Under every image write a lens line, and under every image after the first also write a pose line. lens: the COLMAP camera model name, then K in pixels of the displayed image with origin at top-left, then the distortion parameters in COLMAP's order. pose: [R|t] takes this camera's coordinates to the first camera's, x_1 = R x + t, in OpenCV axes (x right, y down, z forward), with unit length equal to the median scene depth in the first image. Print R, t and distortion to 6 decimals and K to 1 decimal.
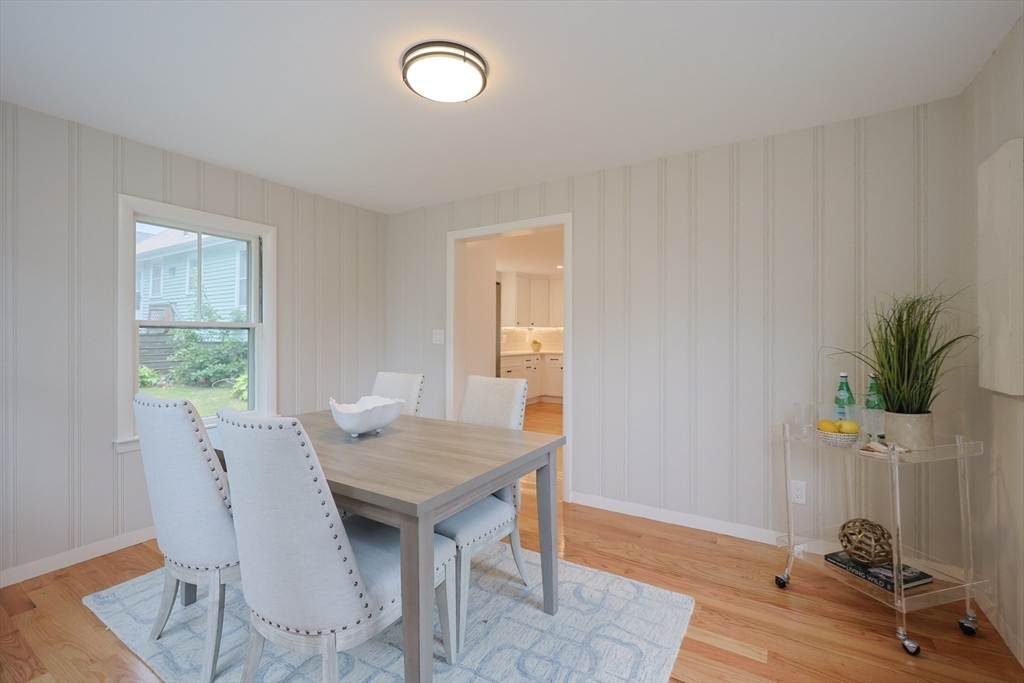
lens RADIAL K [[437.6, 0, 511.7], [0, 437.6, 333.2], [0, 0, 1]] dist [-0.004619, 0.000882]
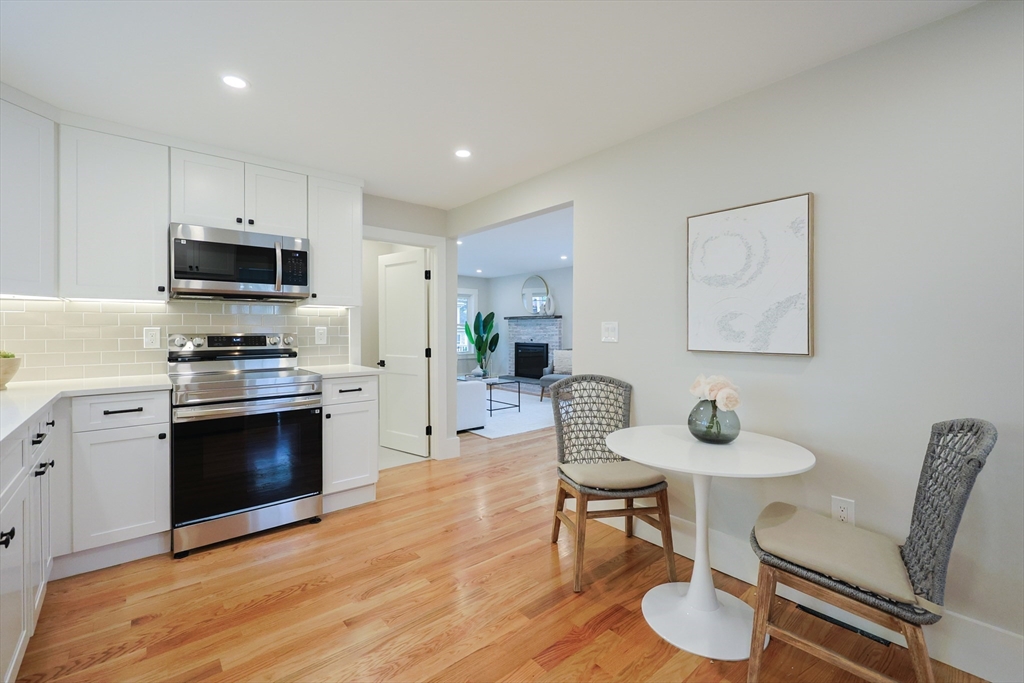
lens RADIAL K [[437.6, 0, 517.9], [0, 437.6, 331.8], [0, 0, 1]] dist [-0.004619, 0.000882]
pose [[0.303721, -0.009214, 0.952716, -0.089196], [-0.005207, 0.999922, 0.011331, 0.004154], [-0.952747, -0.008402, 0.303649, 0.657640]]
